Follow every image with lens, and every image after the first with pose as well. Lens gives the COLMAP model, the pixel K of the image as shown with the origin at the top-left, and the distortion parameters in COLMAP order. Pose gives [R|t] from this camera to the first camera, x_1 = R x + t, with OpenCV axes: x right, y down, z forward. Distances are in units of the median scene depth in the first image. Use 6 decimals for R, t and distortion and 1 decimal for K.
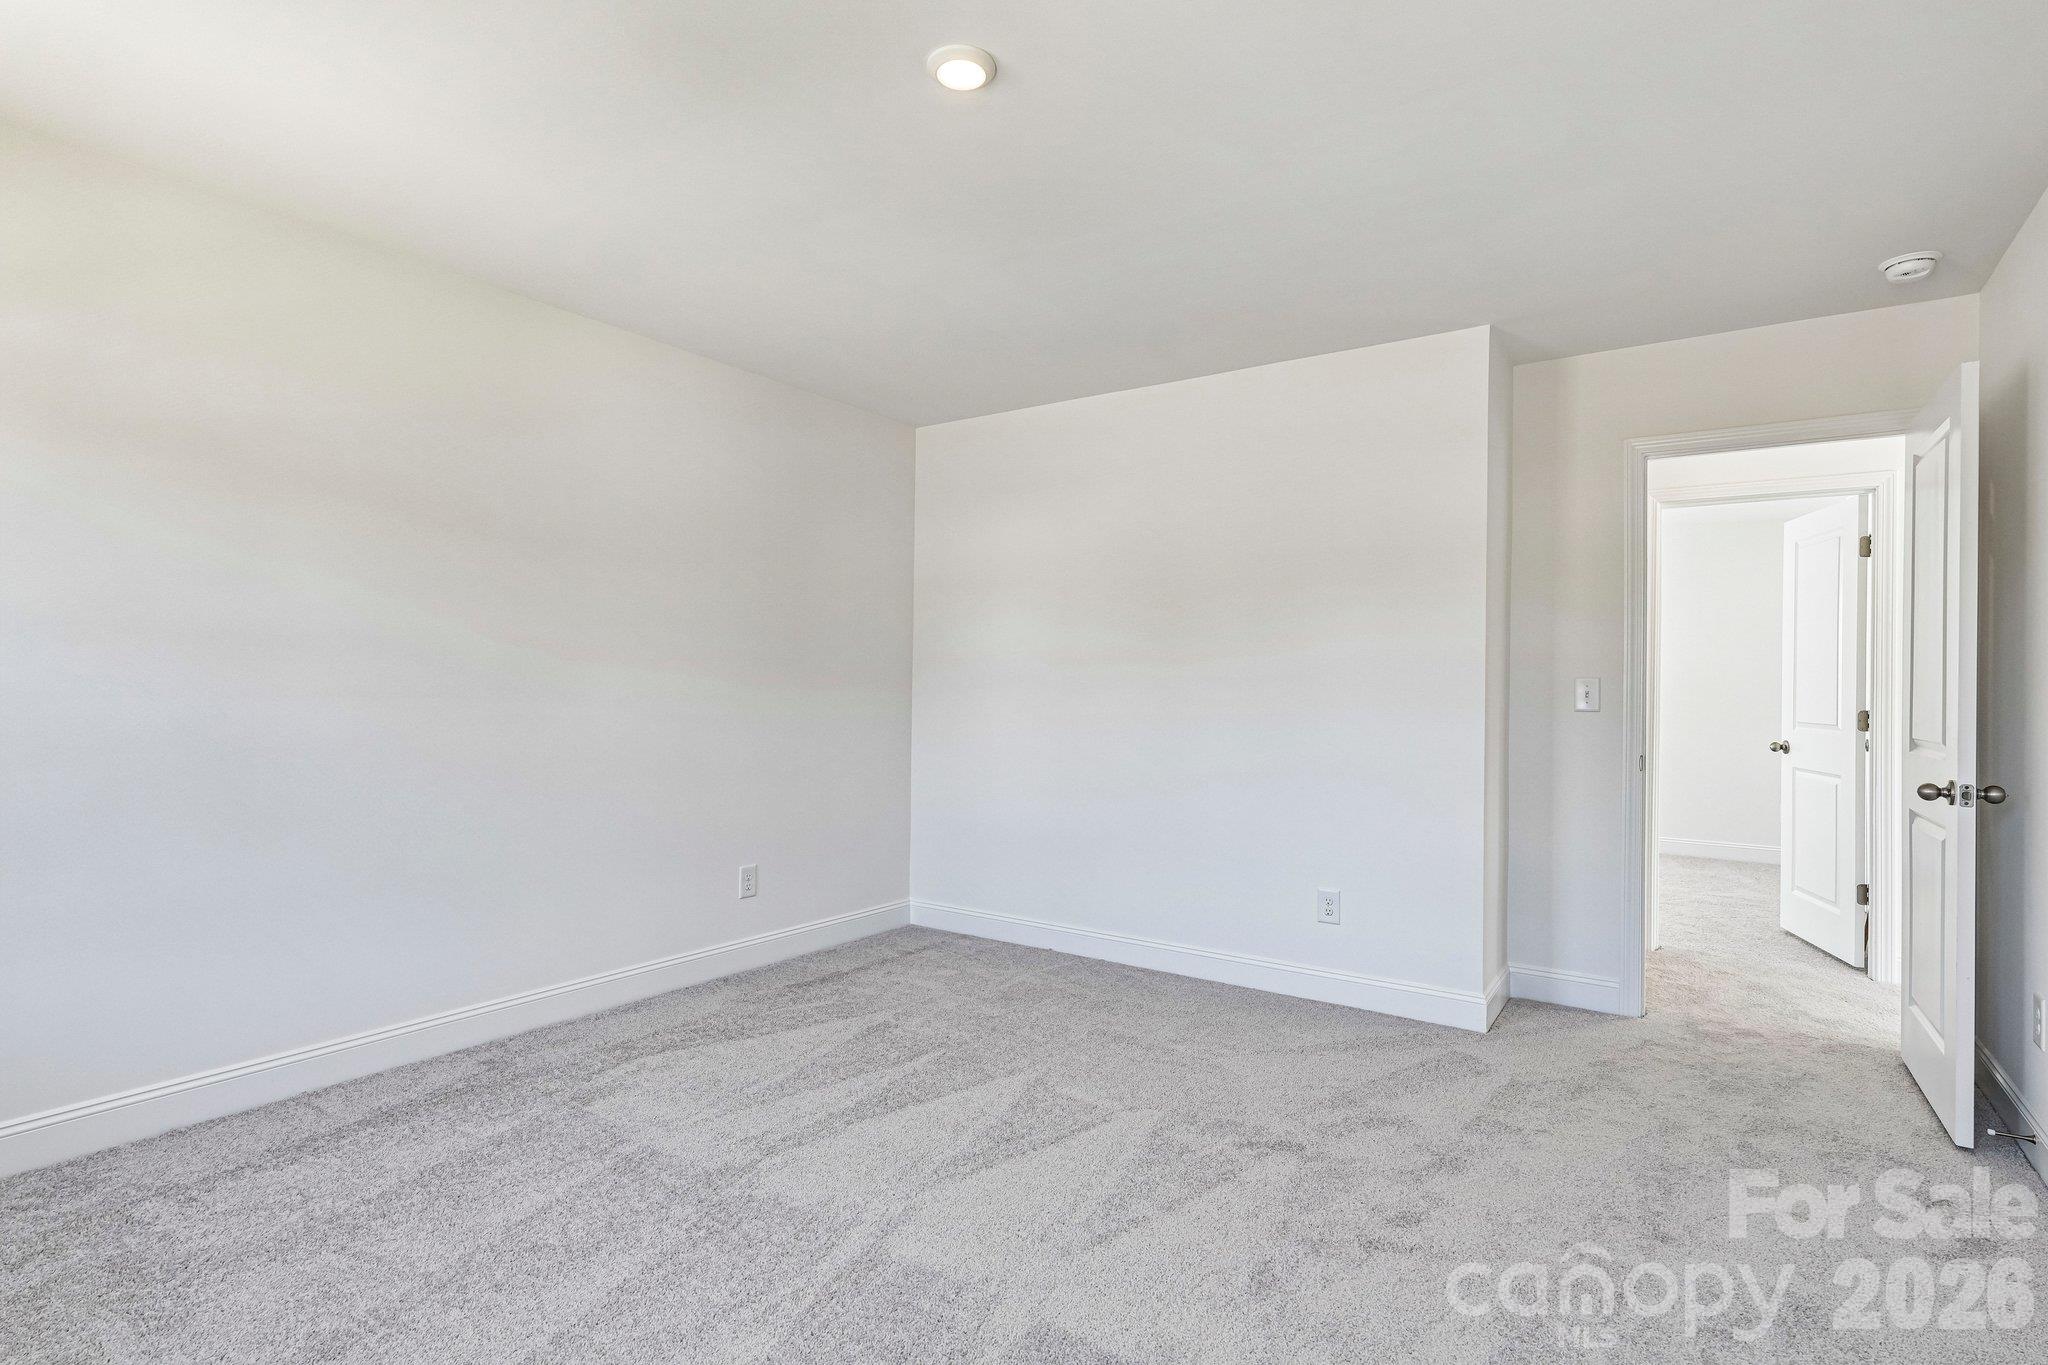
lens RADIAL K [[1004.9, 0, 1034.9], [0, 1004.9, 686.2], [0, 0, 1]] dist [-0.001345, -0.000005]
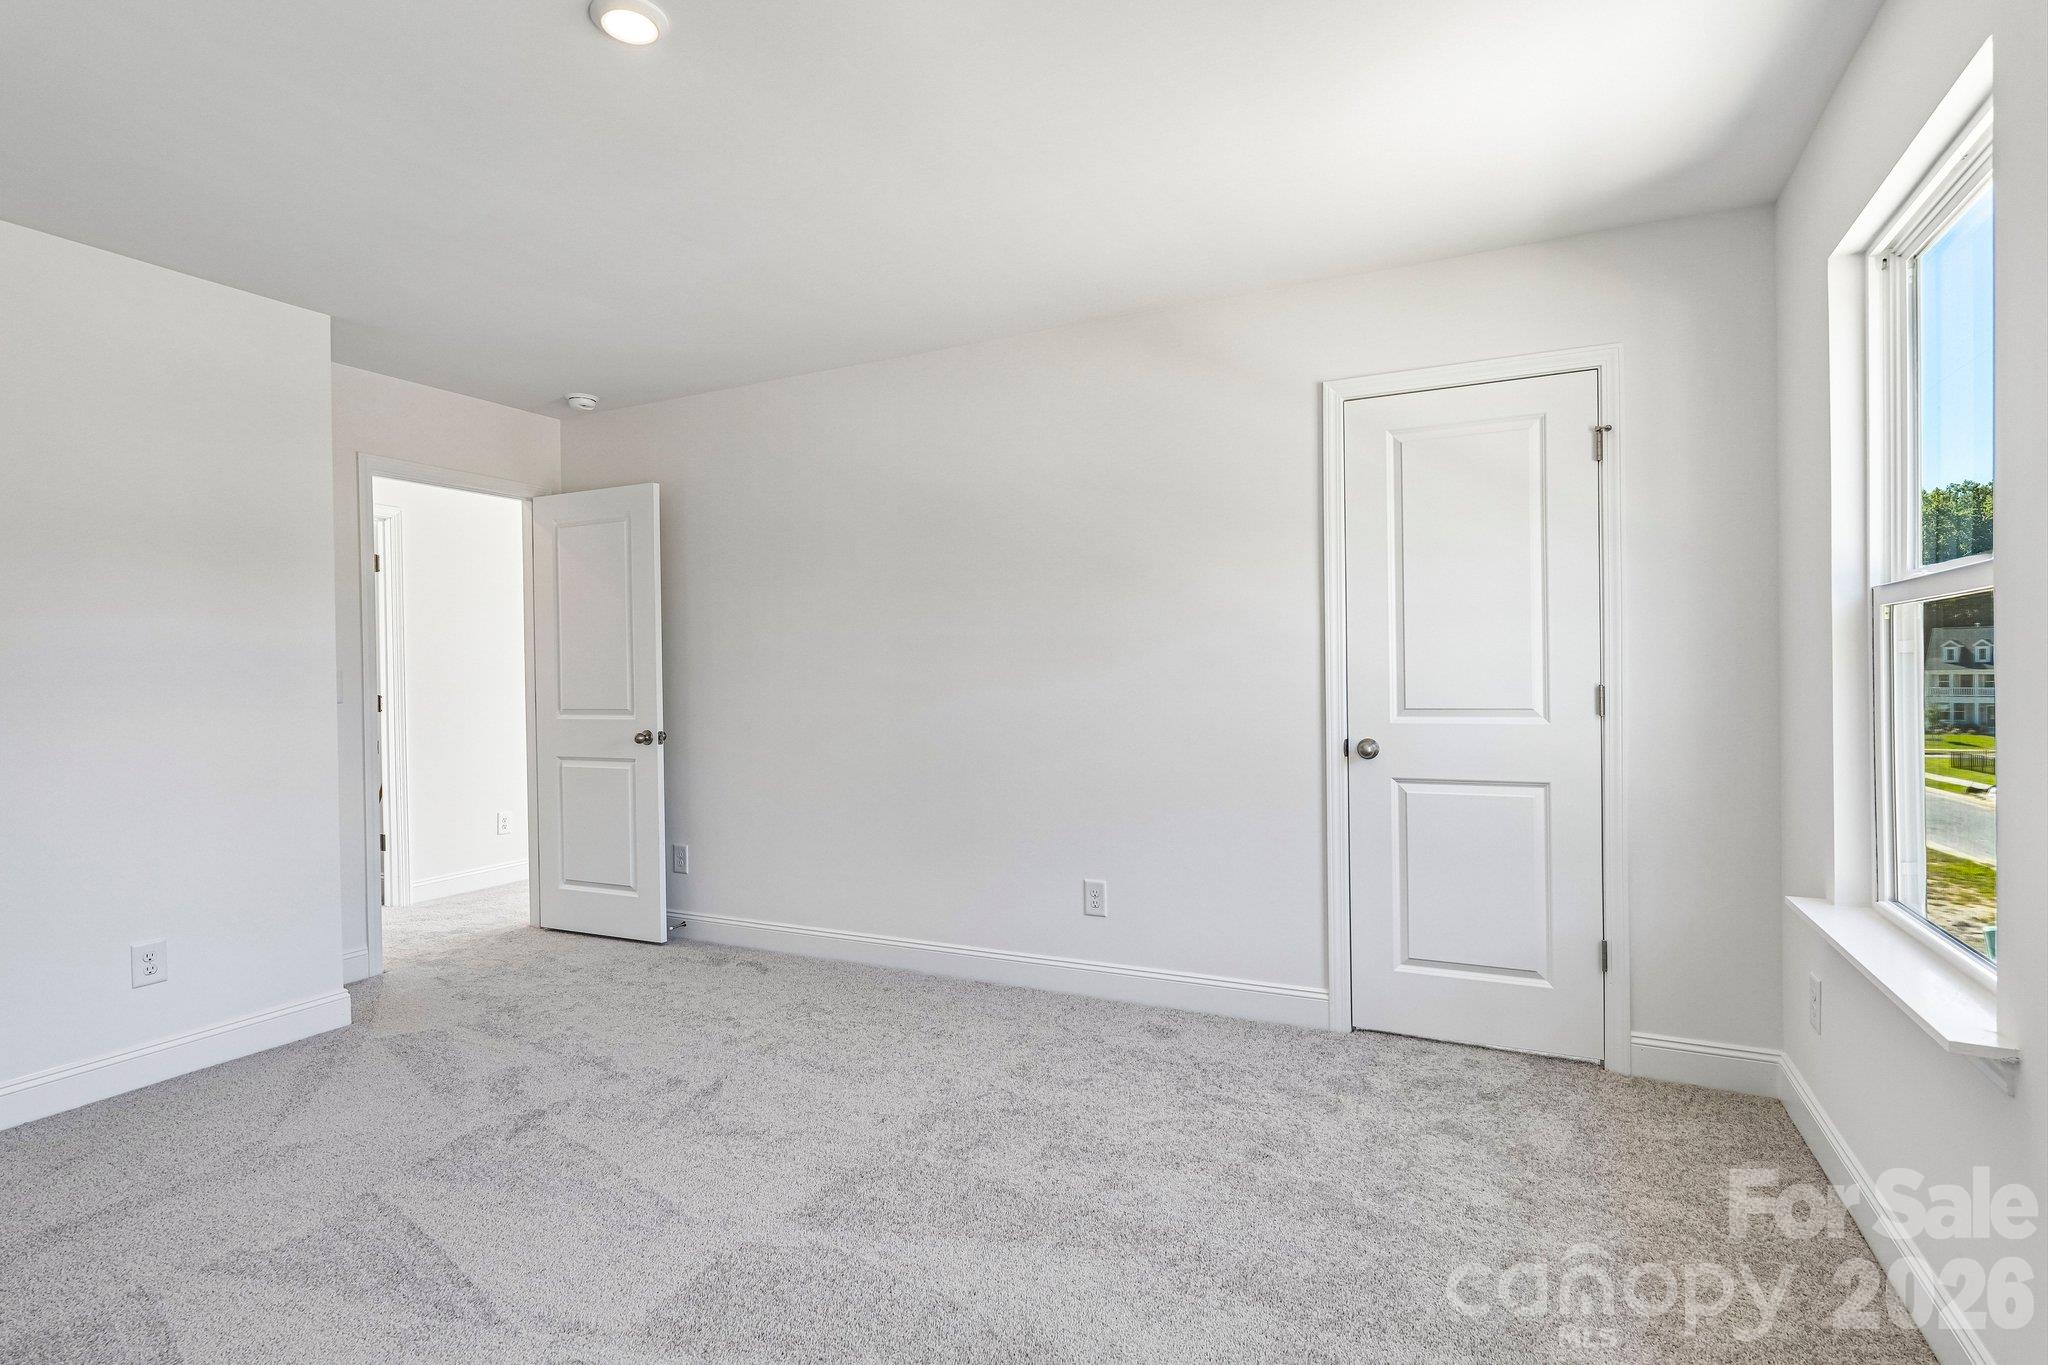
lens RADIAL K [[1004.9, 0, 1034.9], [0, 1004.9, 686.2], [0, 0, 1]] dist [-0.001345, -0.000005]
pose [[-0.159838, -0.019750, 0.986946, -0.768001], [0.011462, 0.999695, 0.021862, -0.007884], [-0.987077, 0.014807, -0.159563, 0.572082]]
